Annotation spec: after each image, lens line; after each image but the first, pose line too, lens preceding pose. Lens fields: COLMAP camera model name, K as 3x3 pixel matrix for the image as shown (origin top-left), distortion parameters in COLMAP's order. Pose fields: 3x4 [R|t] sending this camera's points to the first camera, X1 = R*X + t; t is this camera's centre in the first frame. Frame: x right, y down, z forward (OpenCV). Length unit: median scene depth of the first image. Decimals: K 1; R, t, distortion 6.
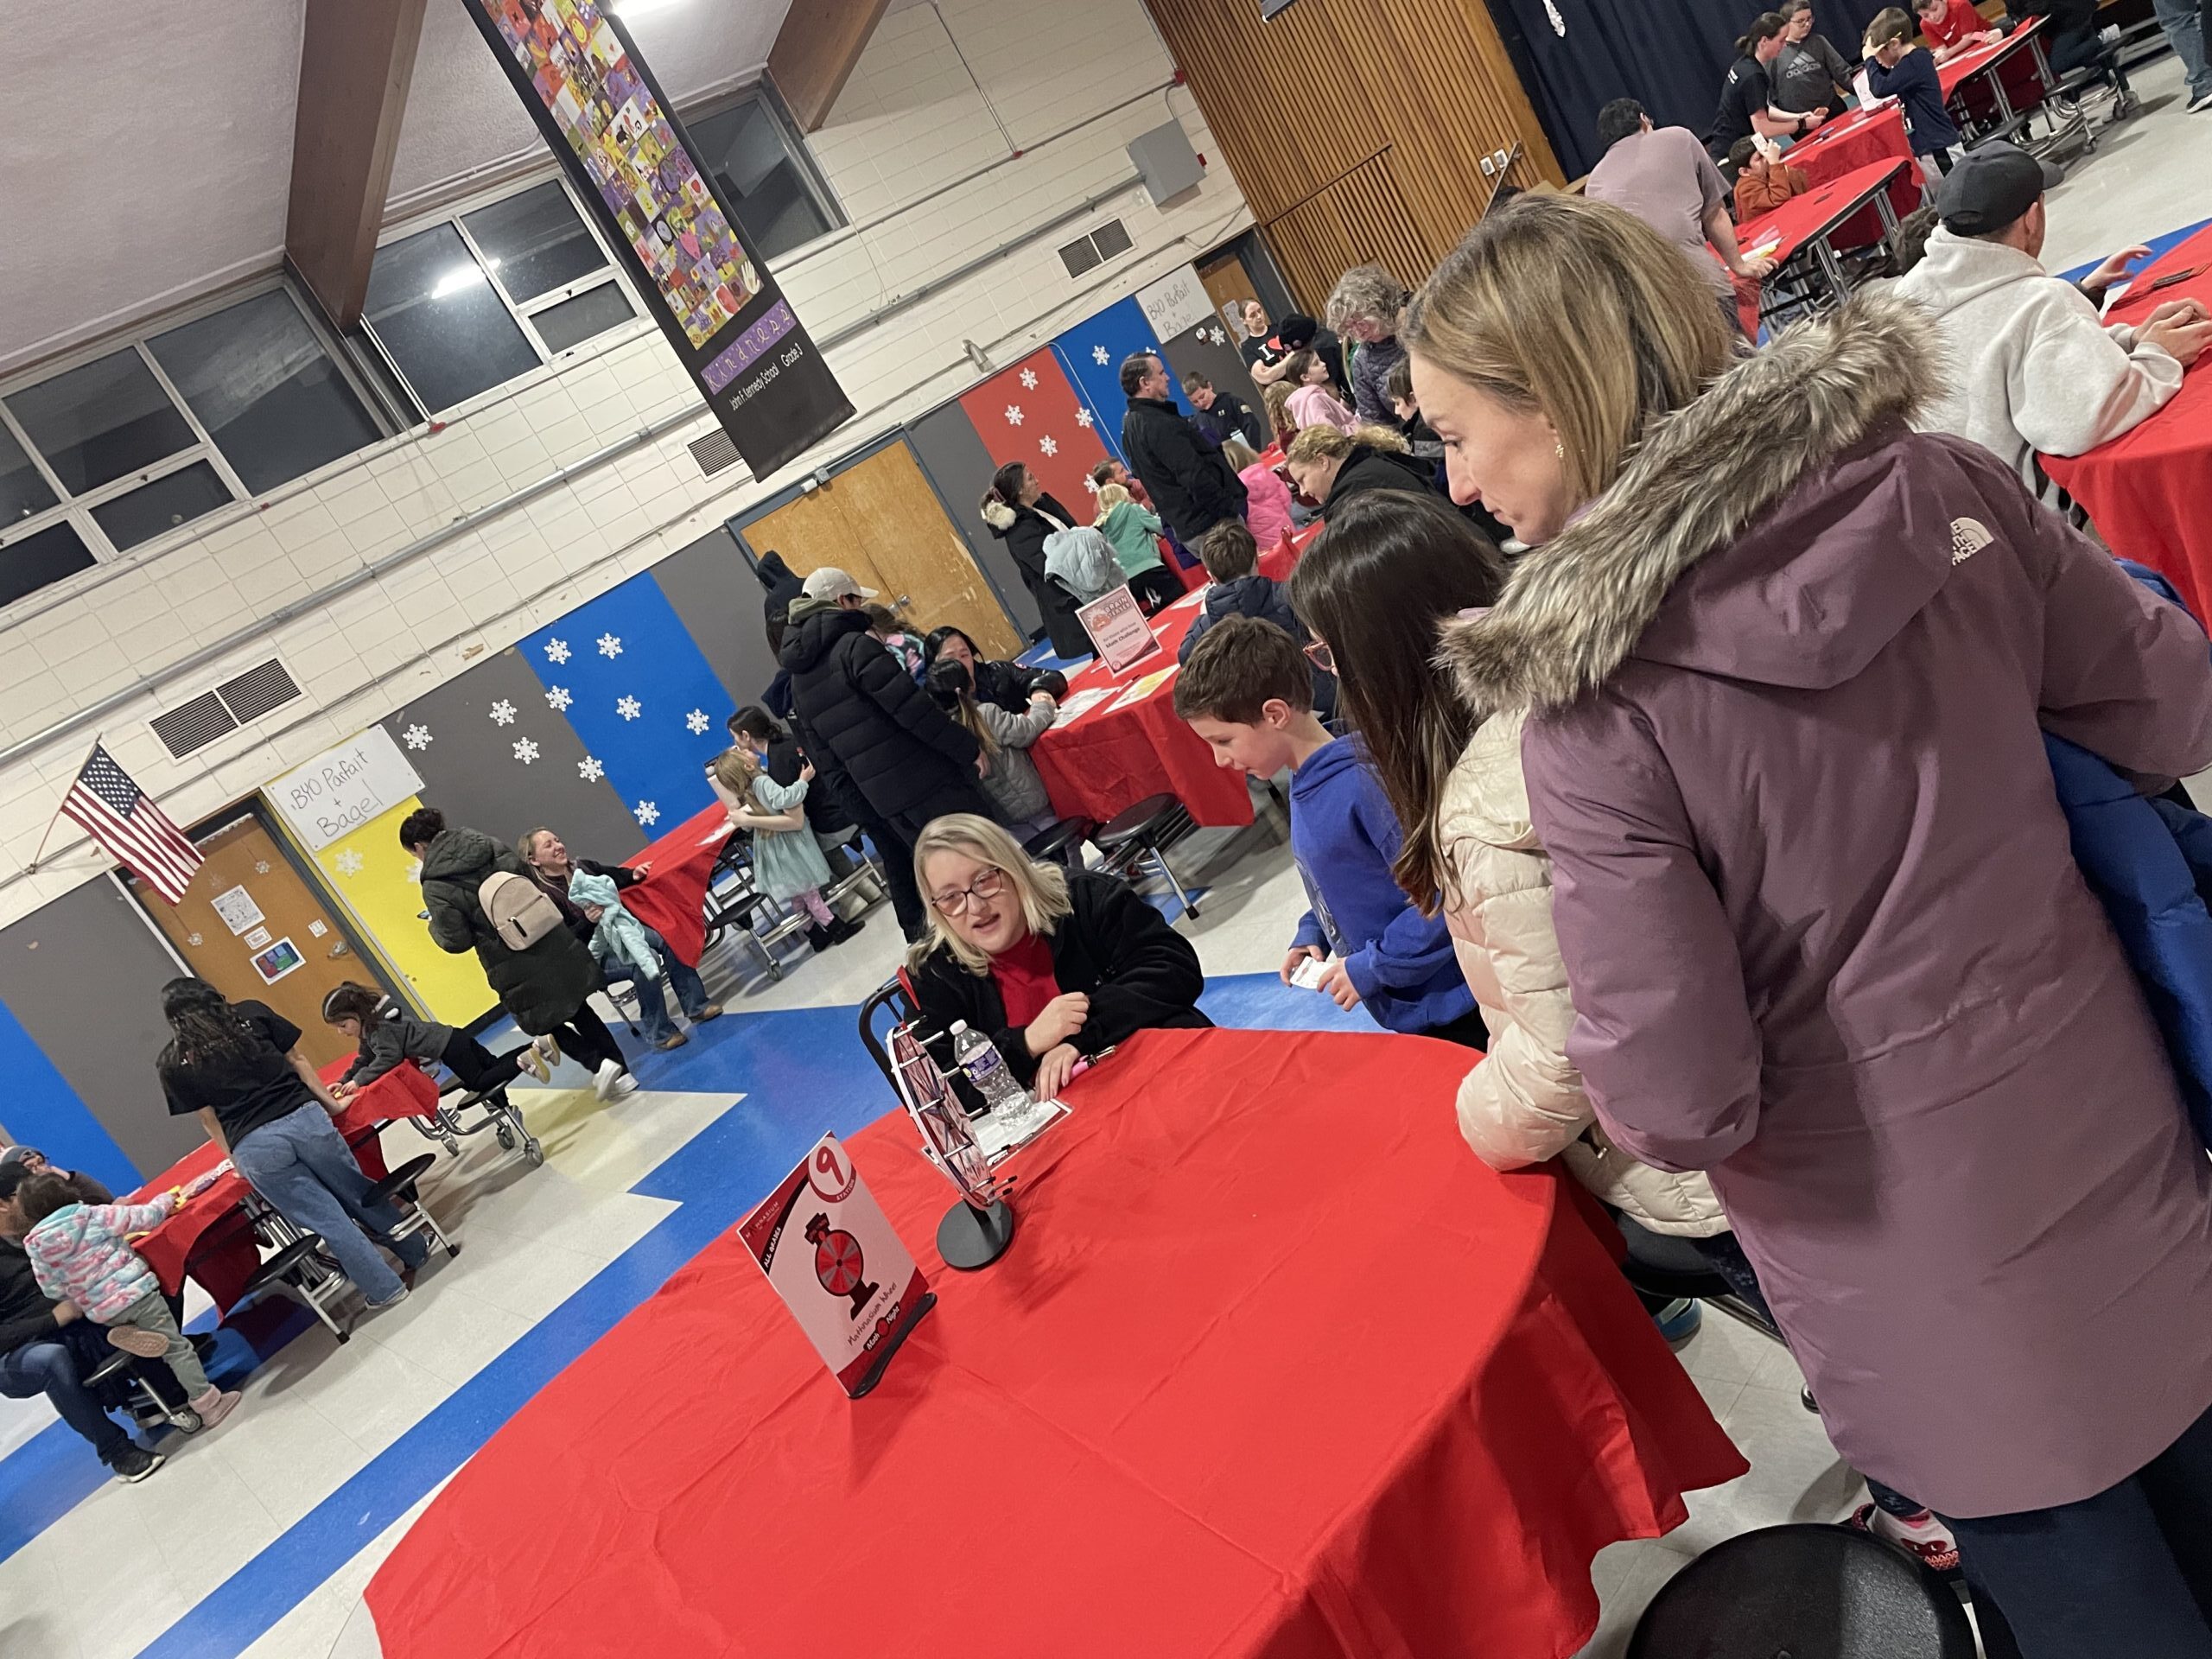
lens RADIAL K [[1688.1, 0, 1101.2], [0, 1688.1, 832.8], [0, 0, 1]] dist [0.051044, -0.022628]
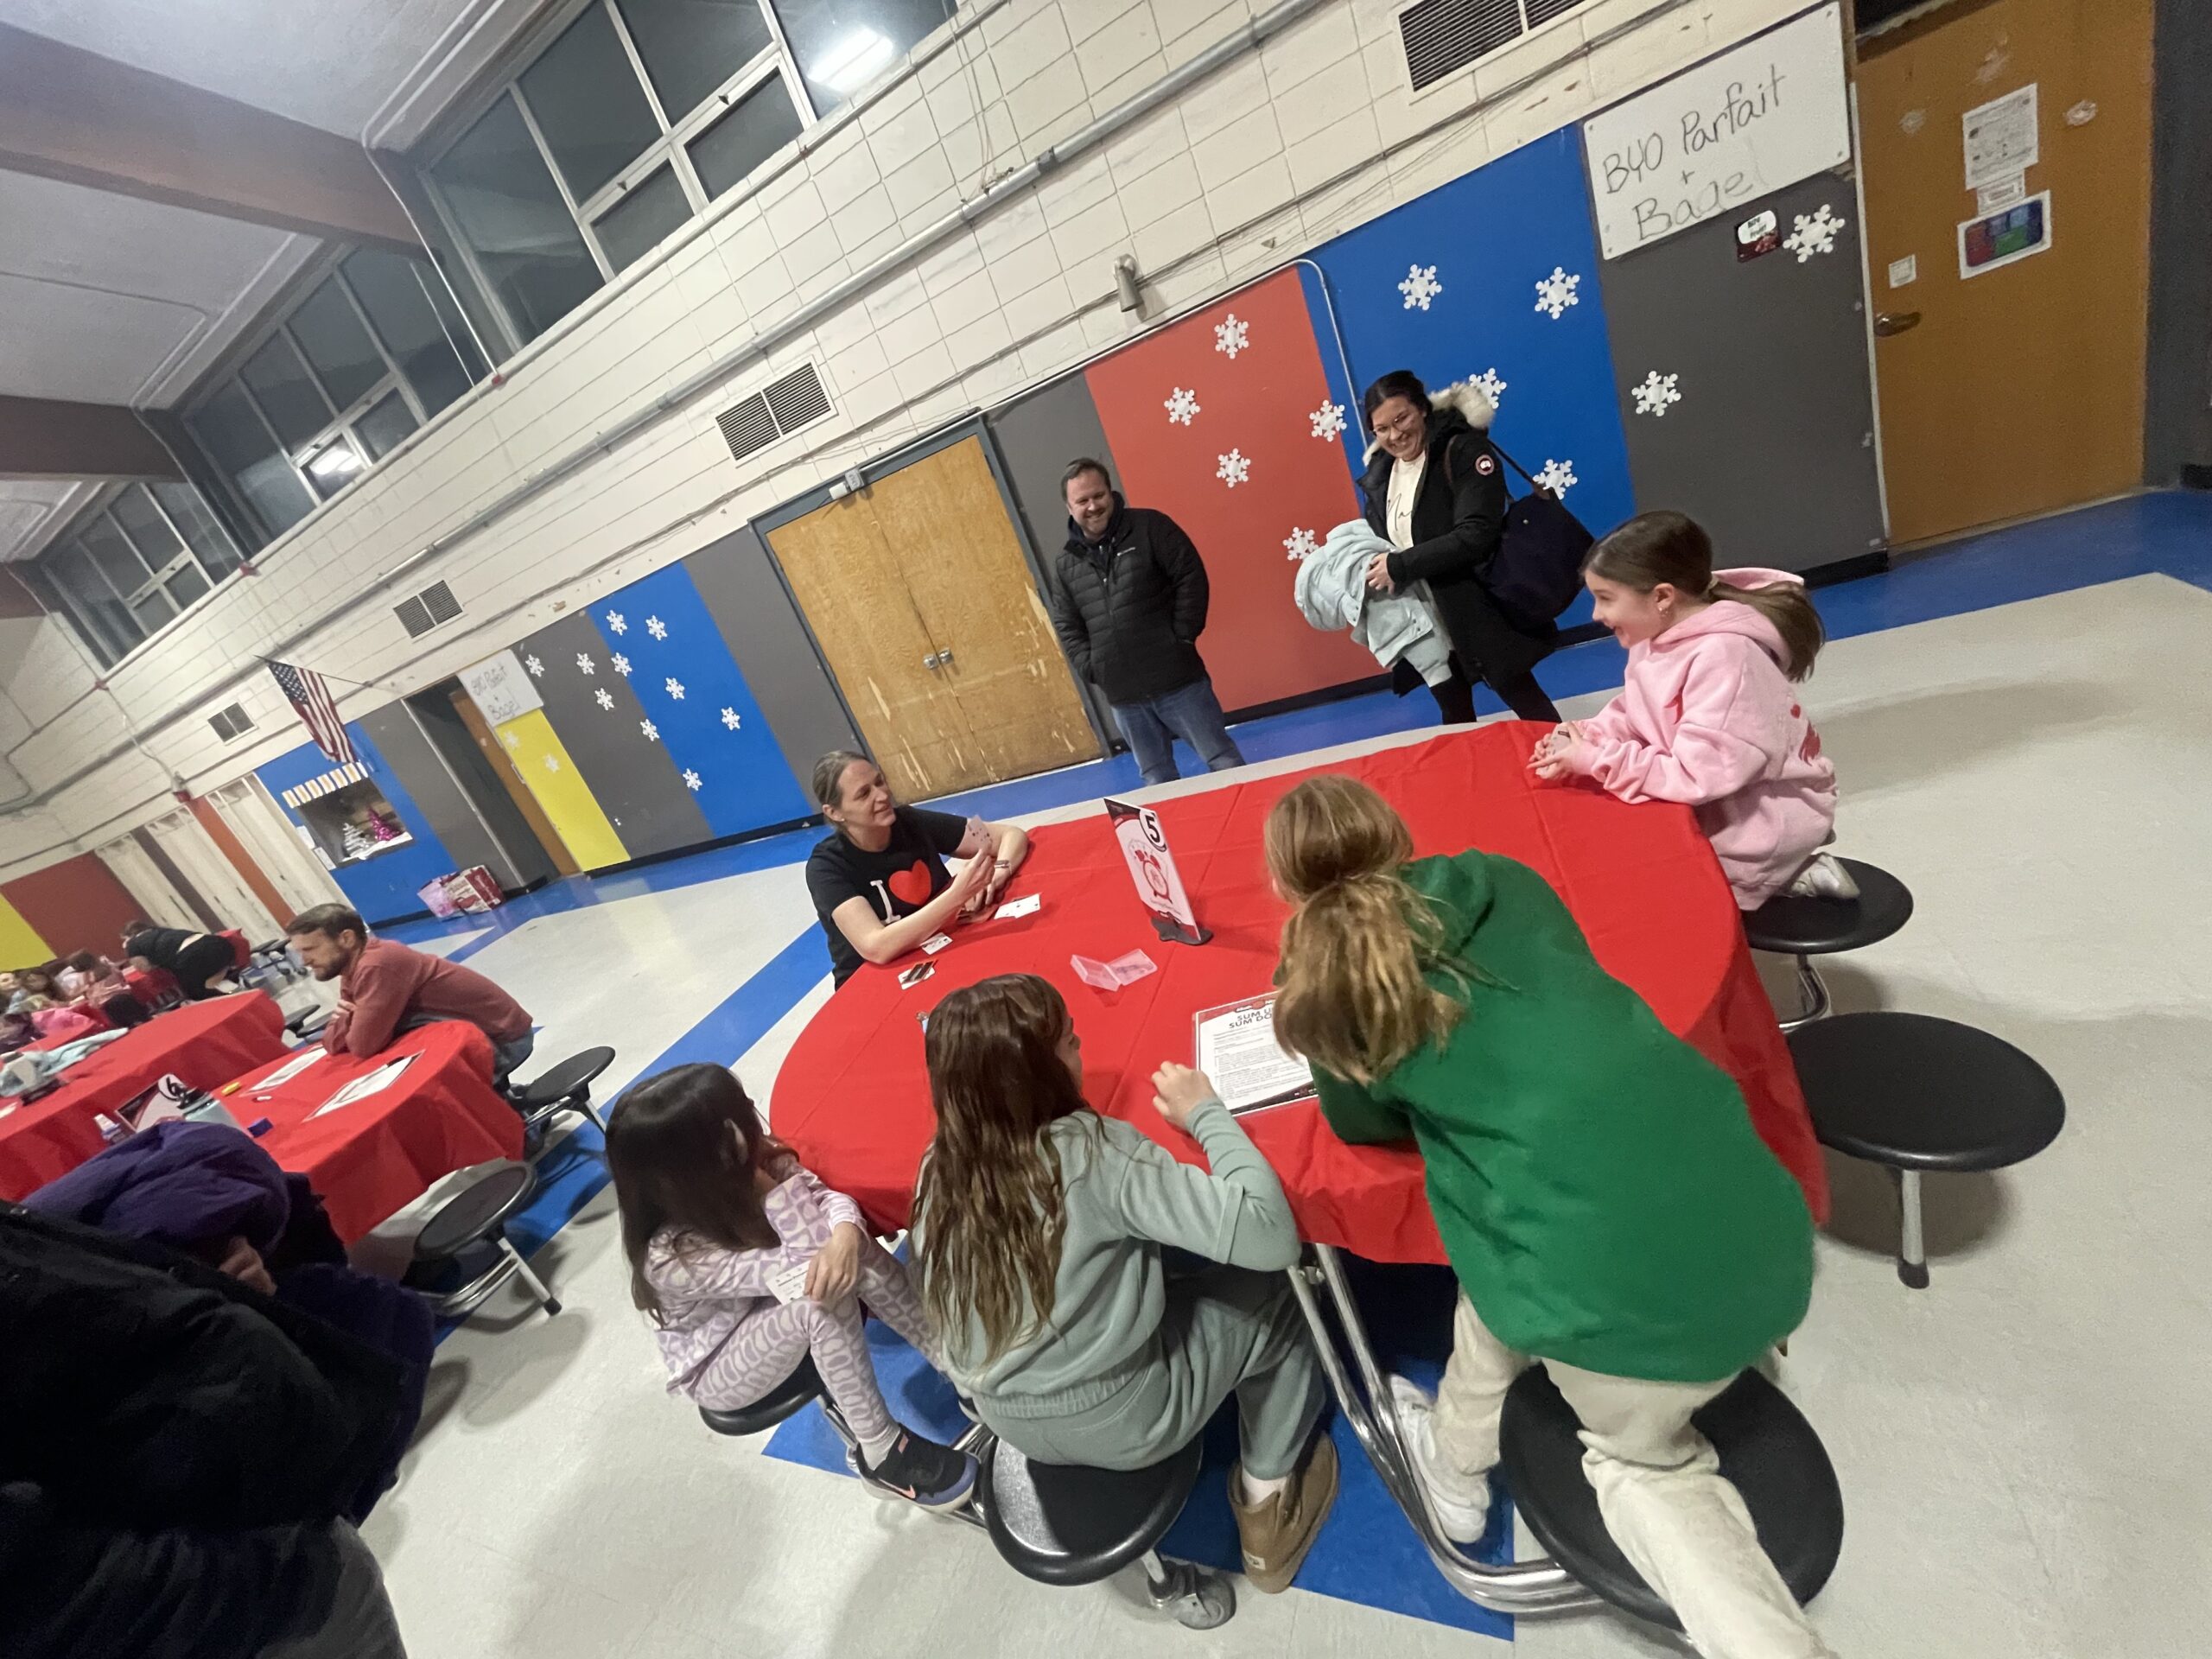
lens RADIAL K [[899.2, 0, 1103.3], [0, 899.2, 830.5], [0, 0, 1]] dist [-0.002838, -0.000800]
pose [[0.535006, 0.580815, -0.613533, 0.236609], [-0.124242, 0.772398, 0.622868, -0.357055], [0.835663, -0.257012, 0.485399, 0.861558]]
